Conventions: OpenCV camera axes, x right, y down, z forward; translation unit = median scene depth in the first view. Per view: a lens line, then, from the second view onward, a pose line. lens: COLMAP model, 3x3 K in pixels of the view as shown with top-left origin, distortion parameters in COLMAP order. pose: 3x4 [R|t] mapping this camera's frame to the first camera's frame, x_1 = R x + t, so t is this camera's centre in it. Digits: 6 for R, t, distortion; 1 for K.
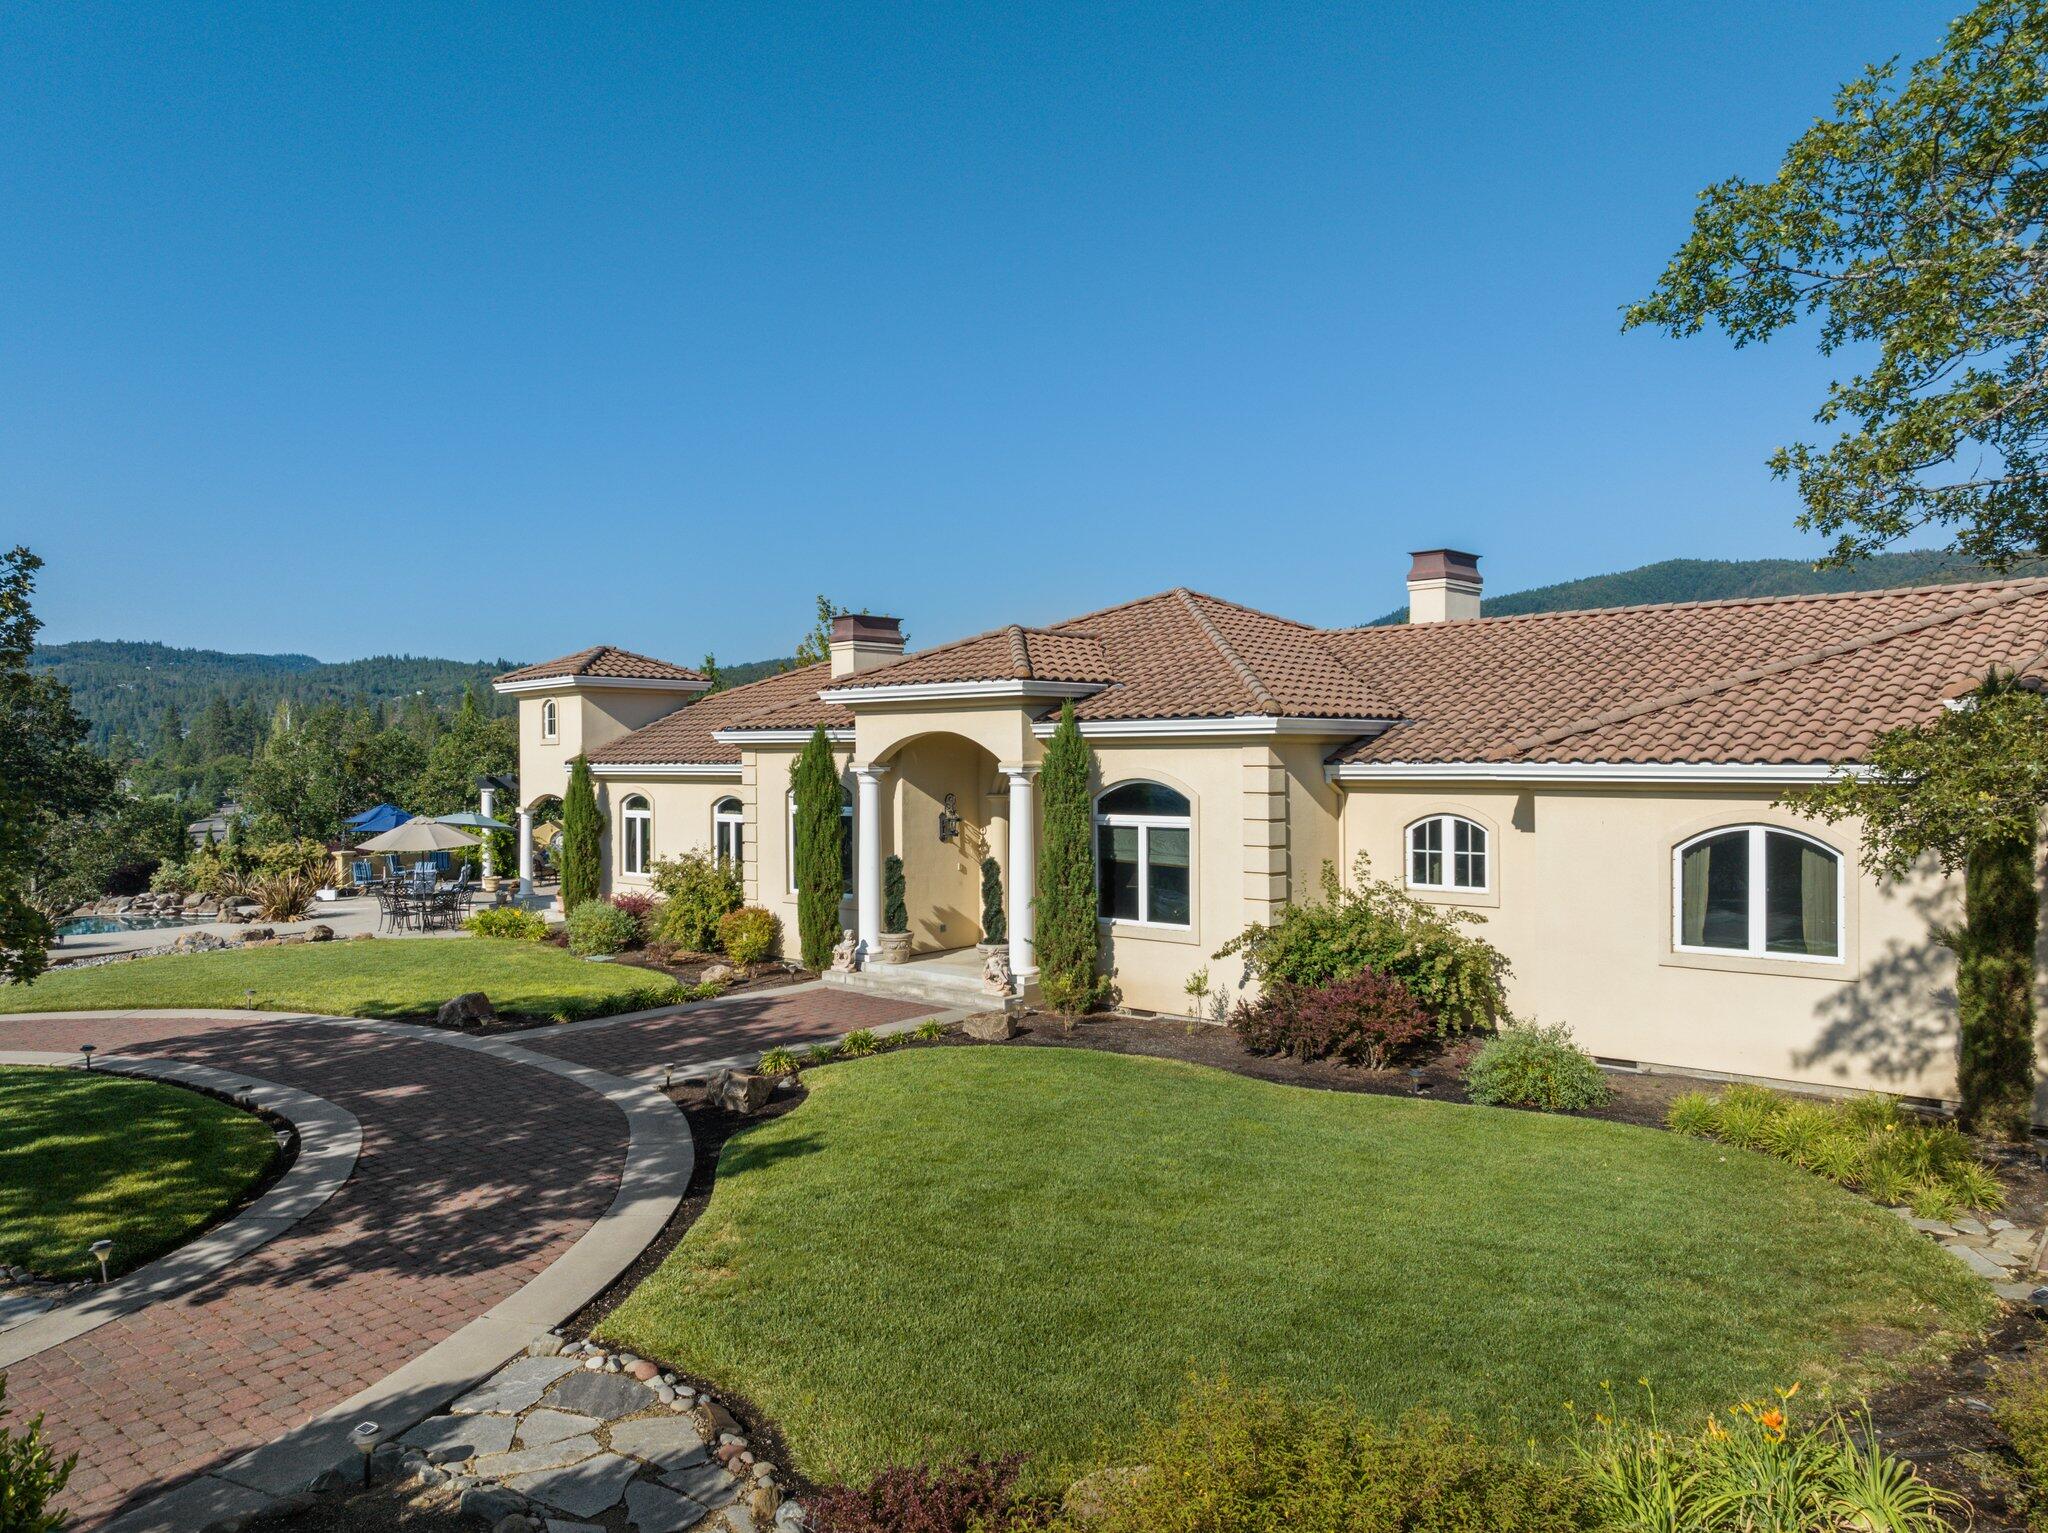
lens RADIAL K [[1431.7, 0, 1023.2], [0, 1431.7, 767.2], [0, 0, 1]] dist [-0.024602, 0.009579]
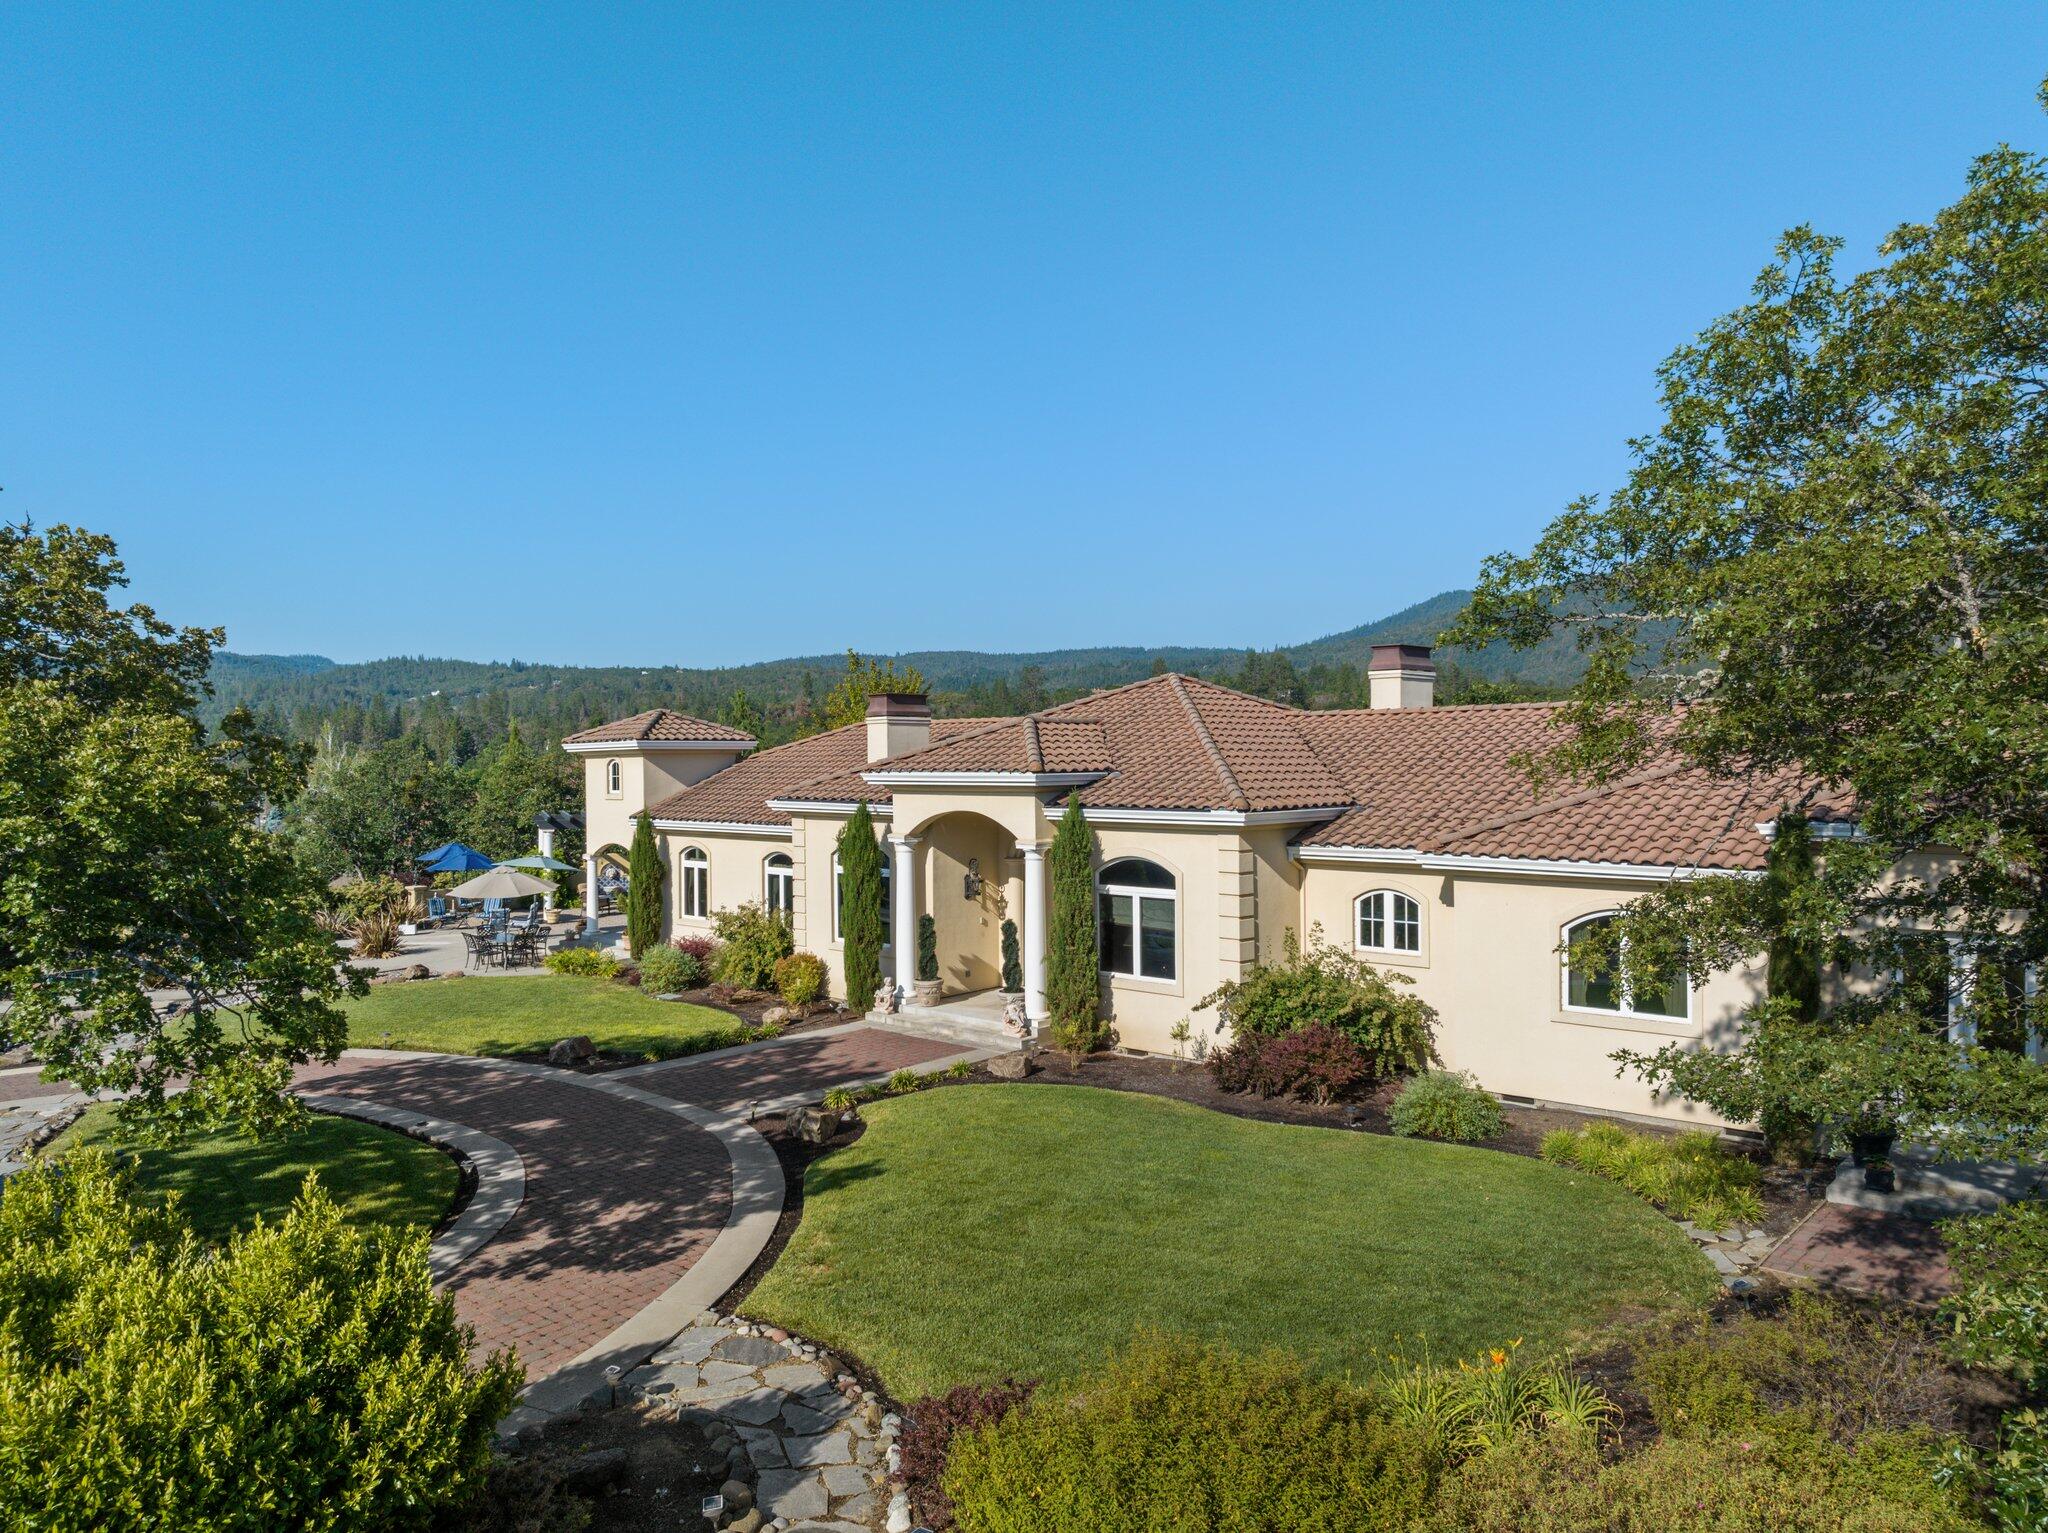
lens RADIAL K [[1443.7, 0, 1023.2], [0, 1443.7, 765.3], [0, 0, 1]] dist [-0.013852, -0.004657]
pose [[0.999960, -0.002991, -0.008421, -0.000772], [0.003020, 0.999990, 0.003387, -0.084383], [0.008411, -0.003412, 0.999959, -0.241825]]
